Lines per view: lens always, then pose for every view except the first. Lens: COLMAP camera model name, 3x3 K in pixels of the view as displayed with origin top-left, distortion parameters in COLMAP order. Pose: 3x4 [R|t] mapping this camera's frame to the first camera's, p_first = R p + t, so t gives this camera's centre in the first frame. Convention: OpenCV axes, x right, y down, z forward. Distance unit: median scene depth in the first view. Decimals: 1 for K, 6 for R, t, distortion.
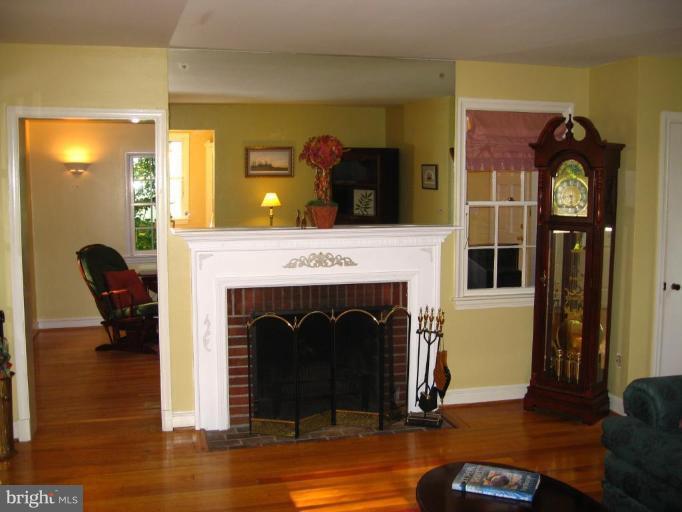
lens RADIAL K [[774.4, 0, 341.0], [0, 774.4, 256.0], [0, 0, 1]] dist [-0.086025, 0.025304]
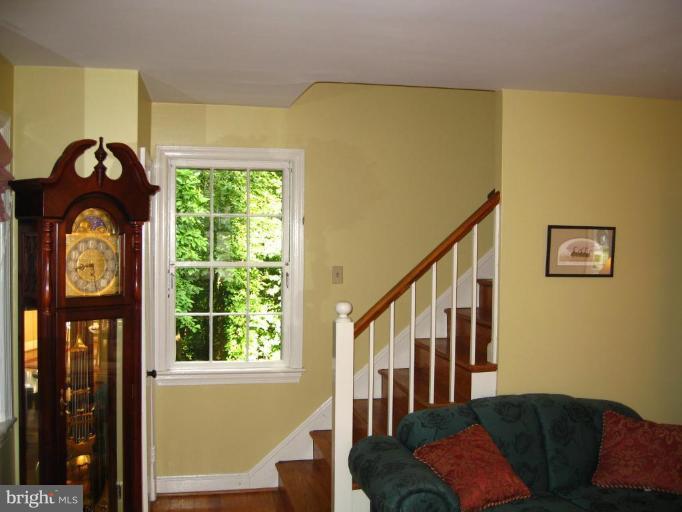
lens RADIAL K [[774.4, 0, 341.0], [0, 774.4, 256.0], [0, 0, 1]] dist [-0.086025, 0.025304]
pose [[0.086869, -0.058922, 0.994476, -0.323526], [0.097123, 0.993995, 0.050410, -0.099462], [-0.991474, 0.092208, 0.092070, 0.750274]]
